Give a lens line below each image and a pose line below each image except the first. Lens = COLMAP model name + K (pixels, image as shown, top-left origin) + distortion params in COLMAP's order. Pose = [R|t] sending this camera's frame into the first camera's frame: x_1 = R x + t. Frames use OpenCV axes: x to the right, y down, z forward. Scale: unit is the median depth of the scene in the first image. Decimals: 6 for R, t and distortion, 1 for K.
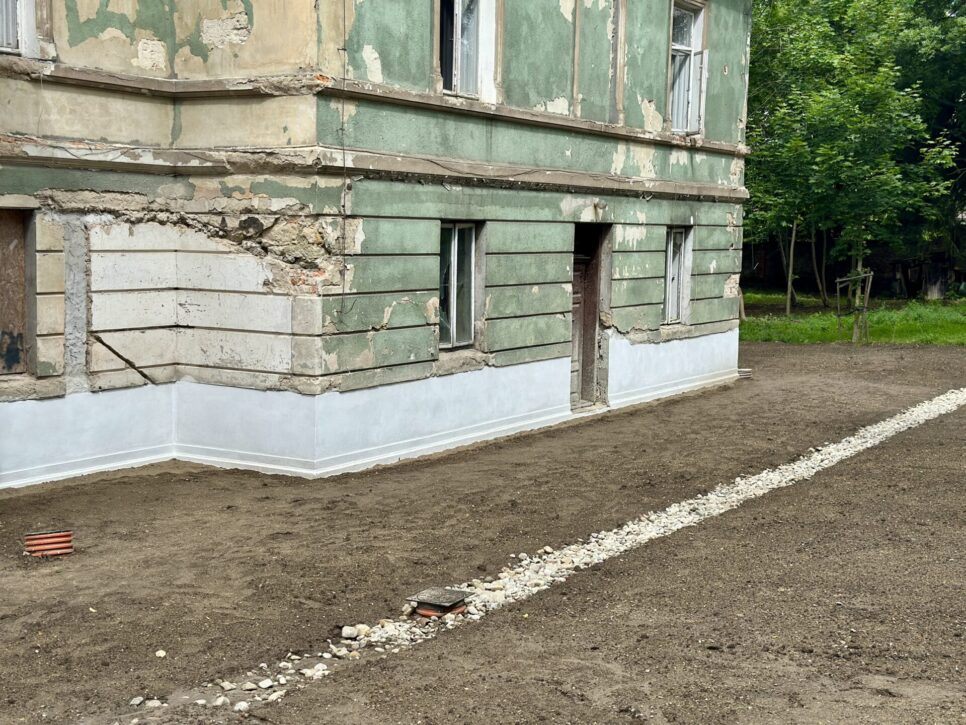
lens RADIAL K [[1335.3, 0, 481.9], [0, 1335.3, 365.7], [0, 0, 1]] dist [0.120809, 0.000000]
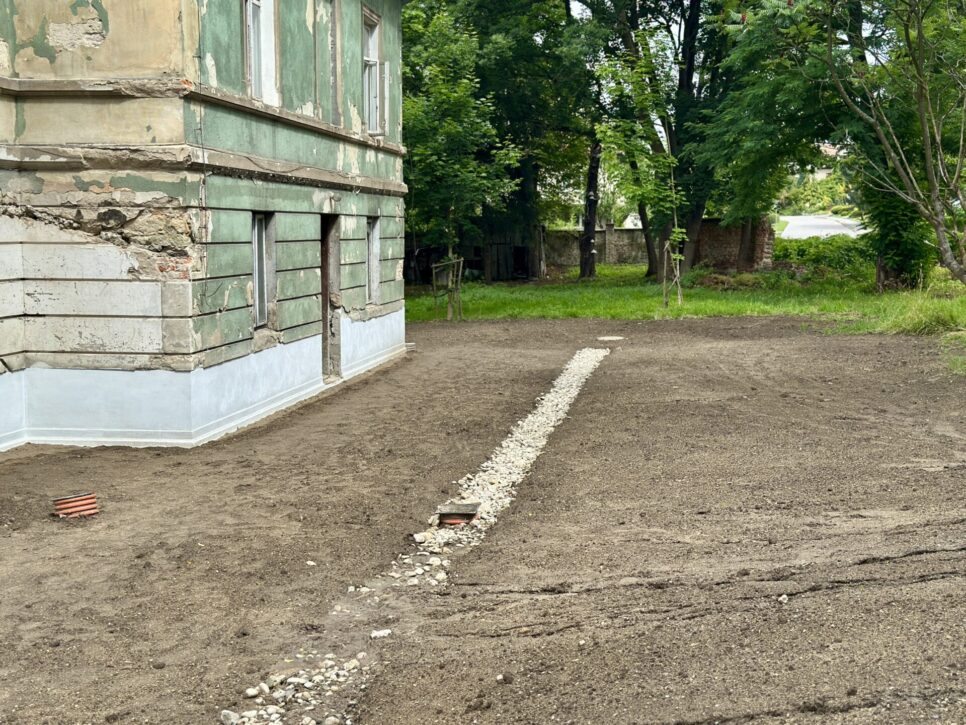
lens RADIAL K [[1335.3, 0, 485.2], [0, 1335.3, 362.2], [0, 0, 1]] dist [0.120809, 0.000000]
pose [[0.917771, -0.055869, 0.393159, -0.318570], [0.055623, 0.998379, 0.012029, 0.014200], [-0.393194, 0.010829, 0.919392, -0.104288]]
